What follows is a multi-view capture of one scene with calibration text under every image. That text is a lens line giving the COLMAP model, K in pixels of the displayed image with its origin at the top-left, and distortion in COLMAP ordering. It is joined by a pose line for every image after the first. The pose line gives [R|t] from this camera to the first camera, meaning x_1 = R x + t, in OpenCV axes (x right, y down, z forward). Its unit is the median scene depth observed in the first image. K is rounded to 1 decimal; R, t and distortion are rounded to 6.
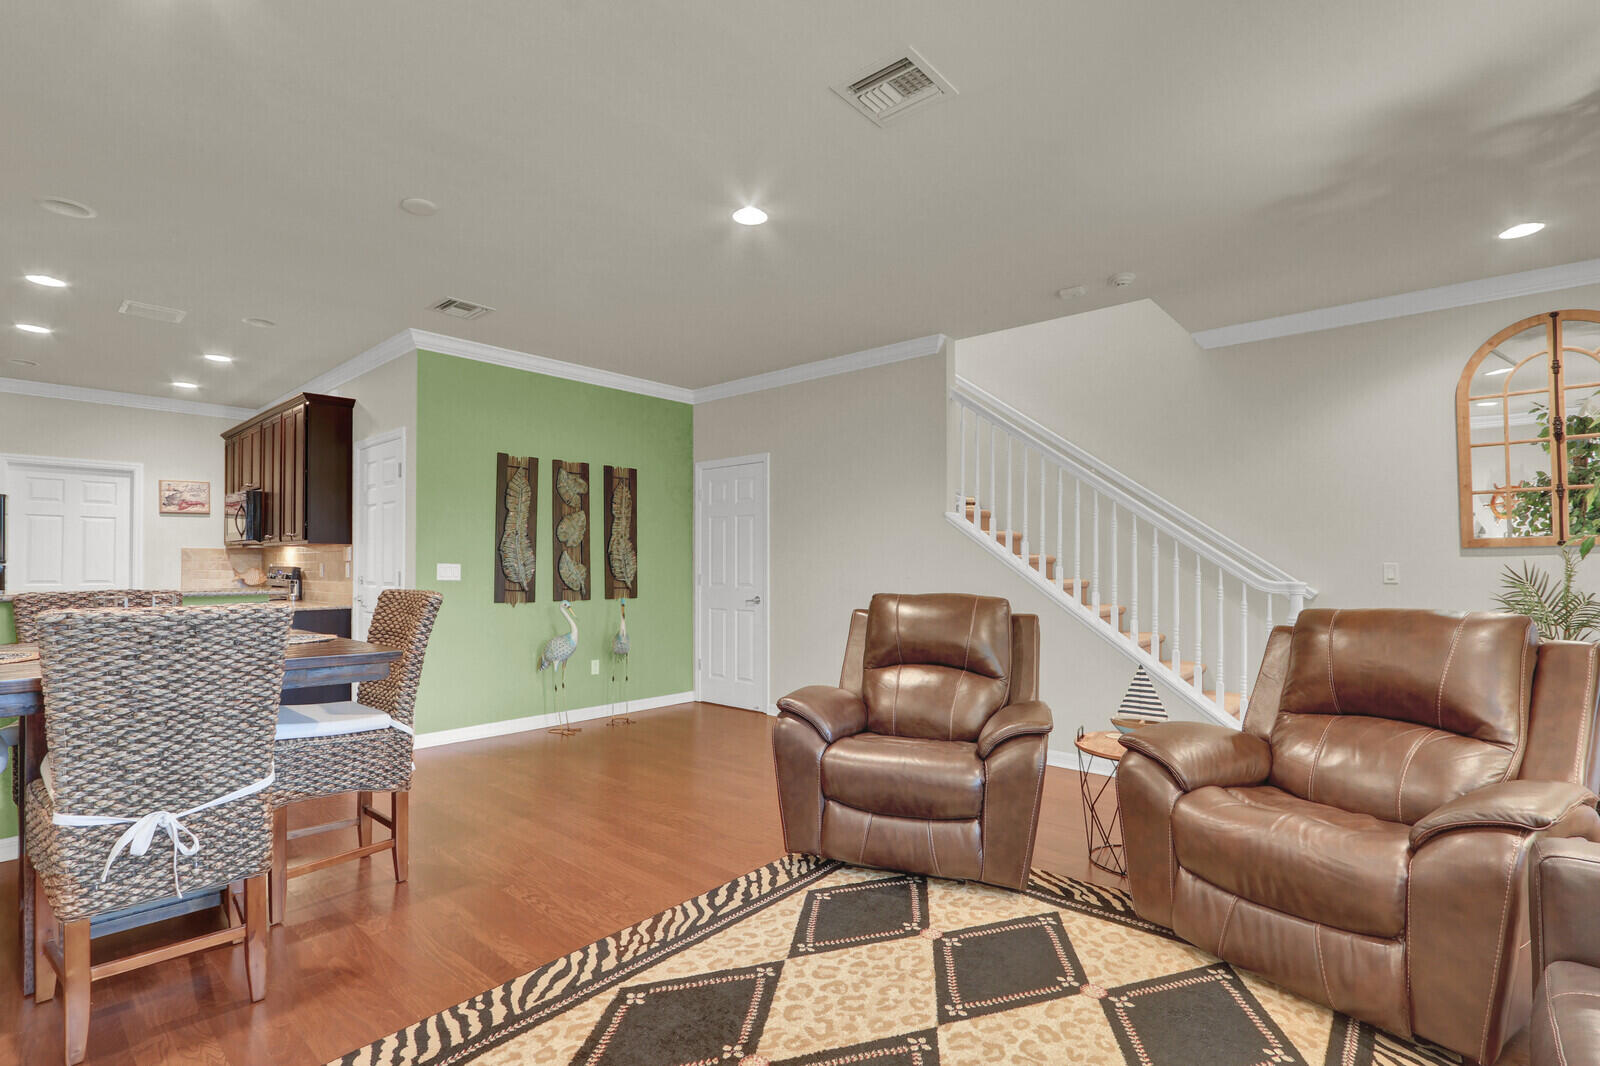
lens RADIAL K [[748.9, 0, 780.0], [0, 748.9, 559.2], [0, 0, 1]] dist [-0.026141, 0.005982]
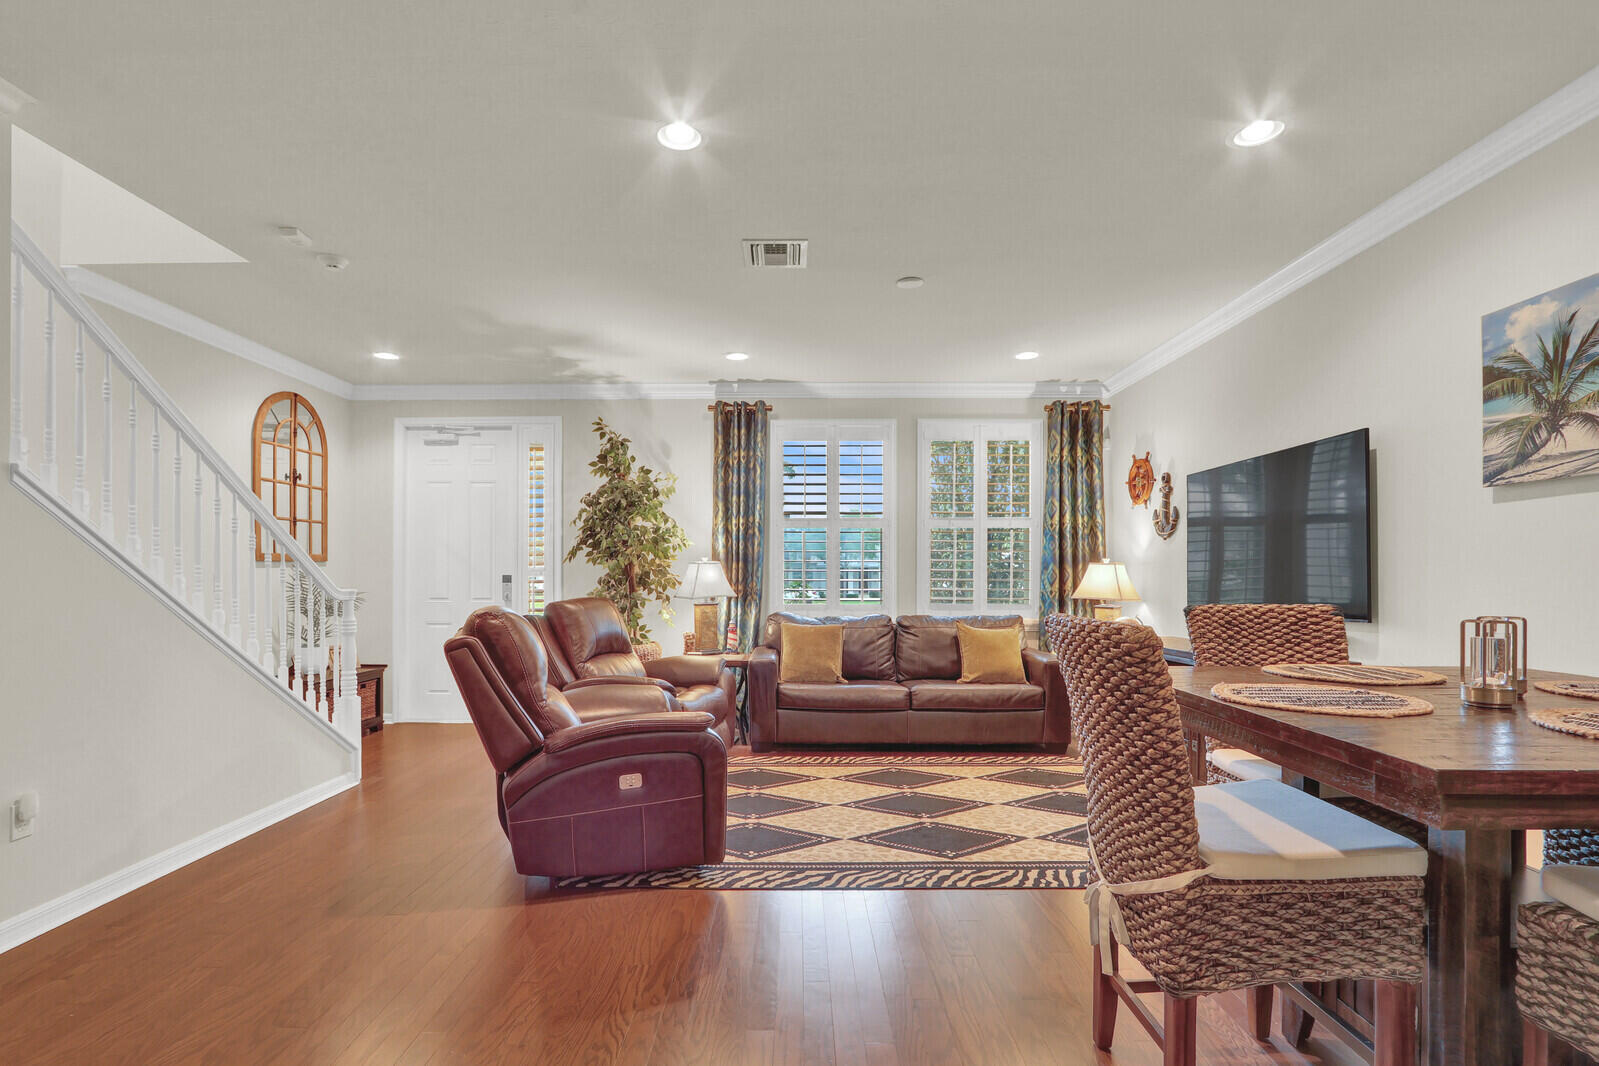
lens RADIAL K [[748.4, 0, 781.1], [0, 748.4, 578.8], [0, 0, 1]] dist [-0.026141, 0.005982]
pose [[-0.659030, -0.002419, 0.752113, -0.875209], [-0.006611, 0.999975, -0.002577, 0.019369], [-0.752088, -0.006670, -0.659029, 1.773338]]
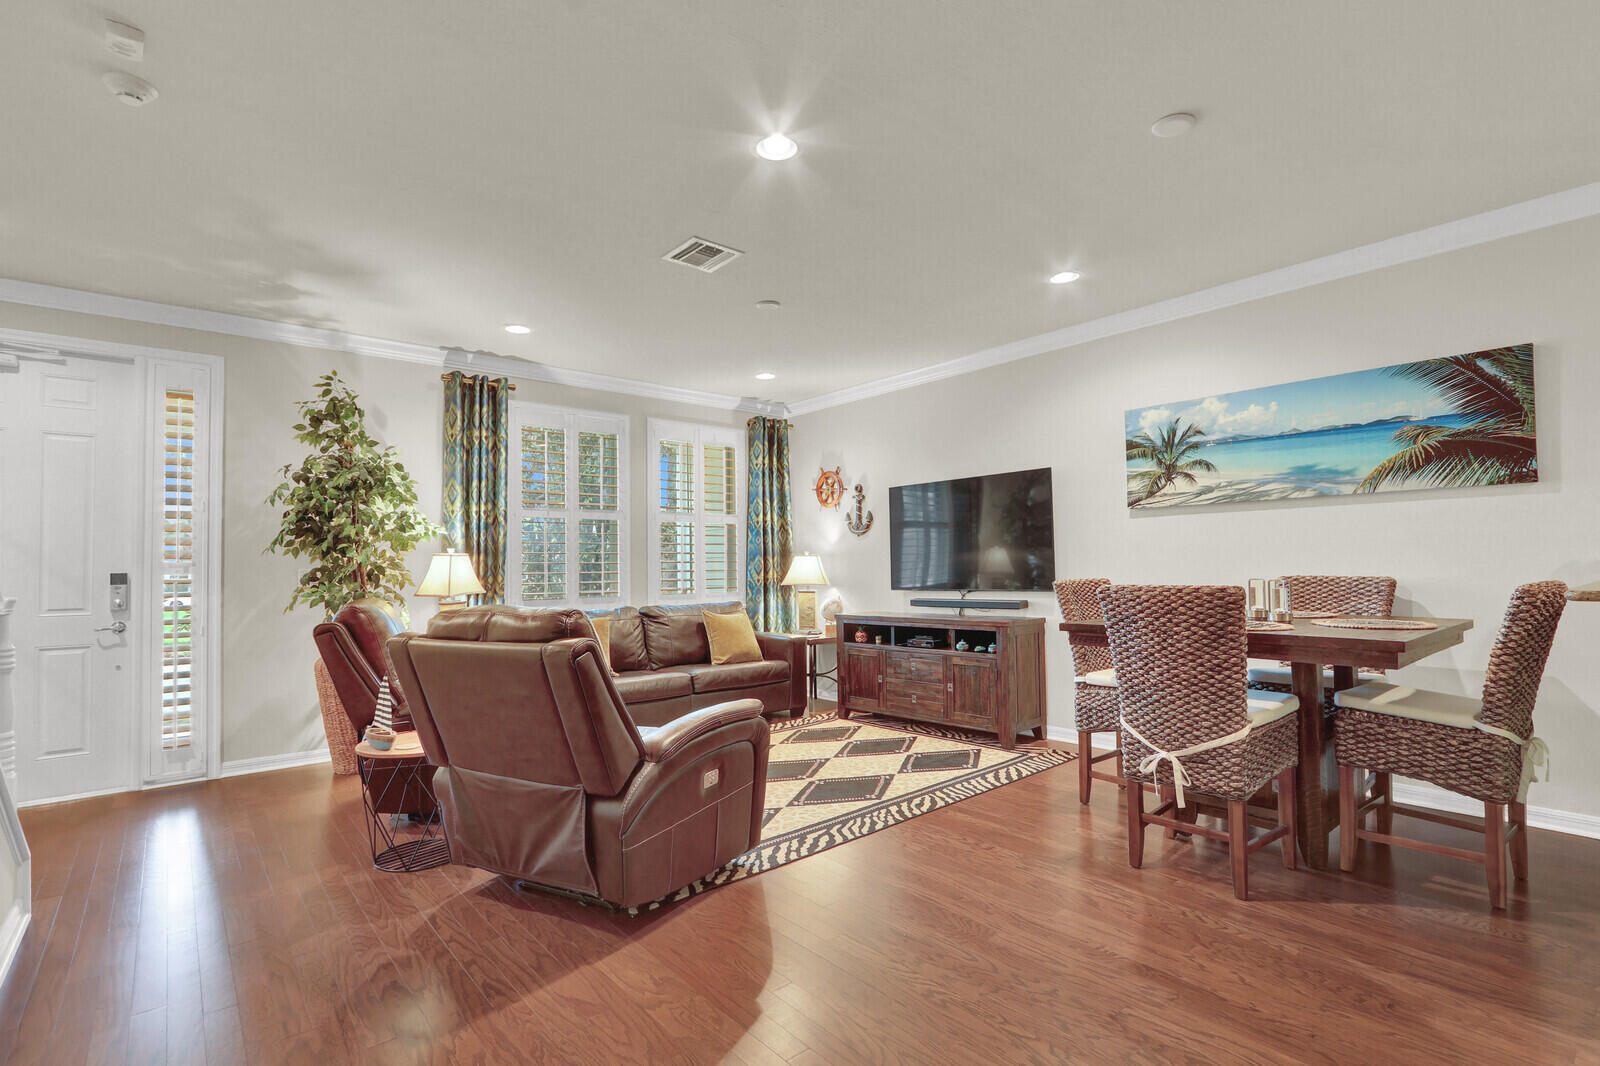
lens RADIAL K [[748.9, 0, 783.0], [0, 748.9, 546.9], [0, 0, 1]] dist [-0.026141, 0.005982]
pose [[-0.990143, 0.017981, 0.138904, -0.191670], [0.013166, 0.999283, -0.035505, 0.025825], [-0.139442, -0.033326, -0.989669, 2.238352]]
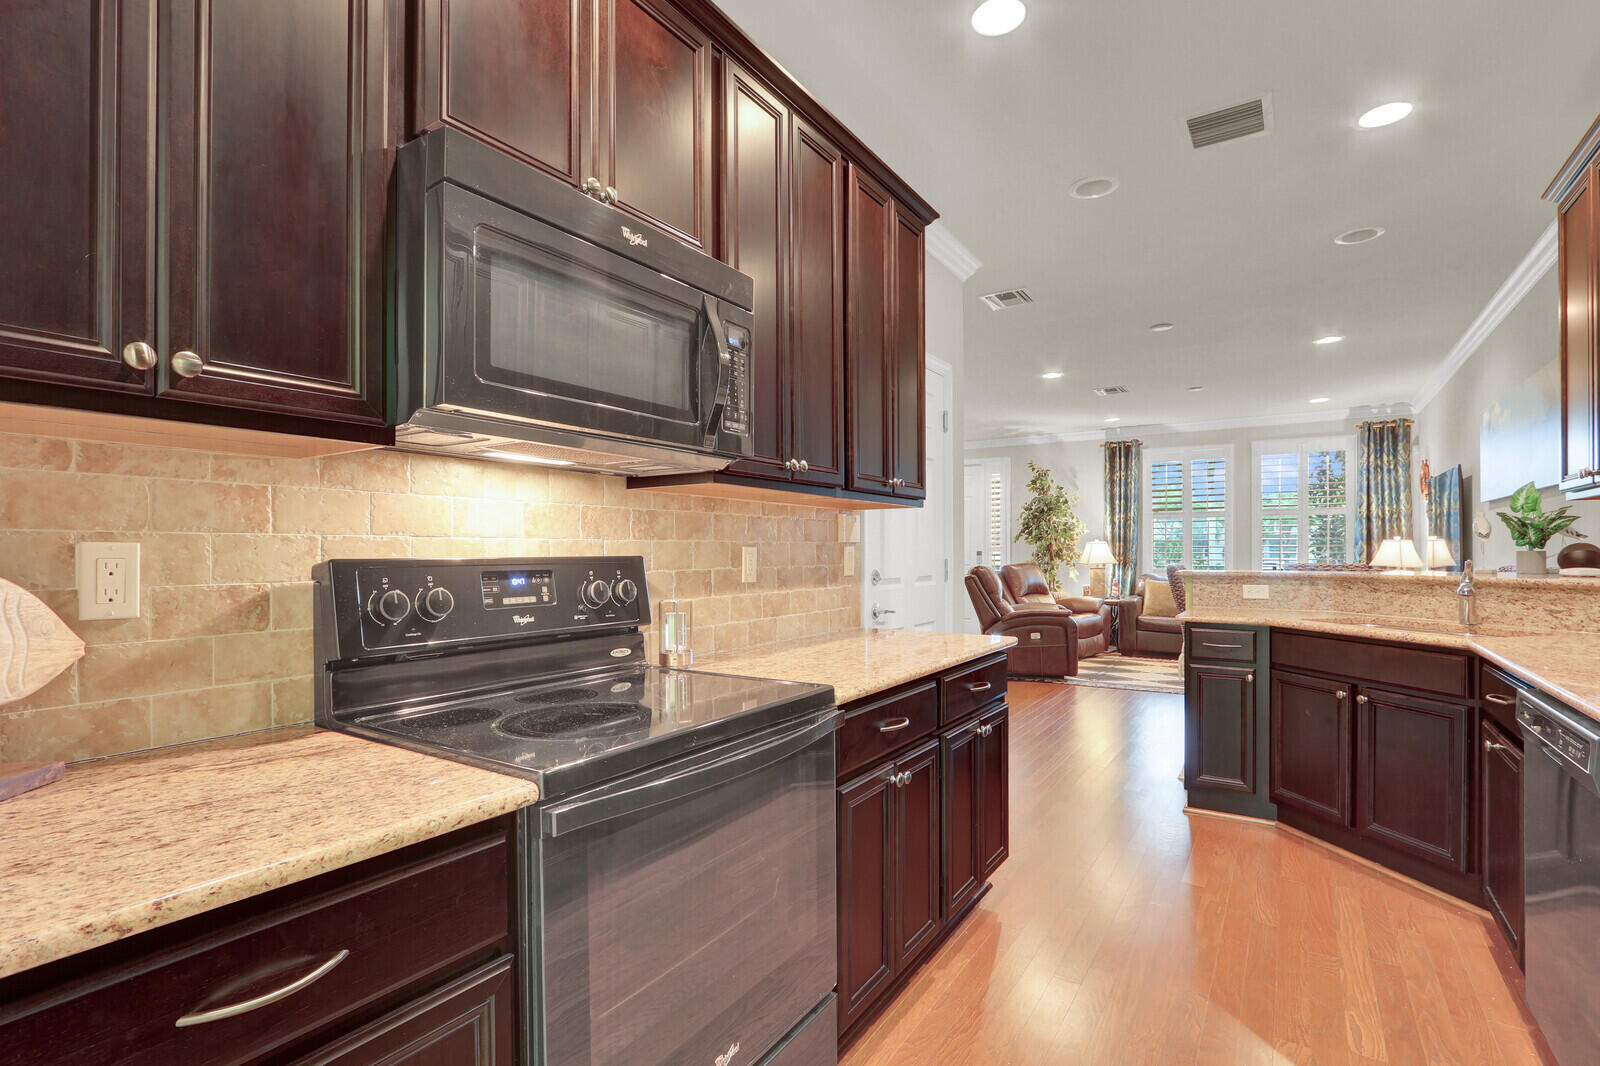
lens RADIAL K [[748.9, 0, 802.5], [0, 748.9, 558.5], [0, 0, 1]] dist [-0.026141, 0.005982]
pose [[-0.154577, -0.006499, 0.987959, -2.355566], [-0.001714, 0.999979, 0.006310, 0.022928], [-0.987979, -0.000718, -0.154585, 2.426247]]
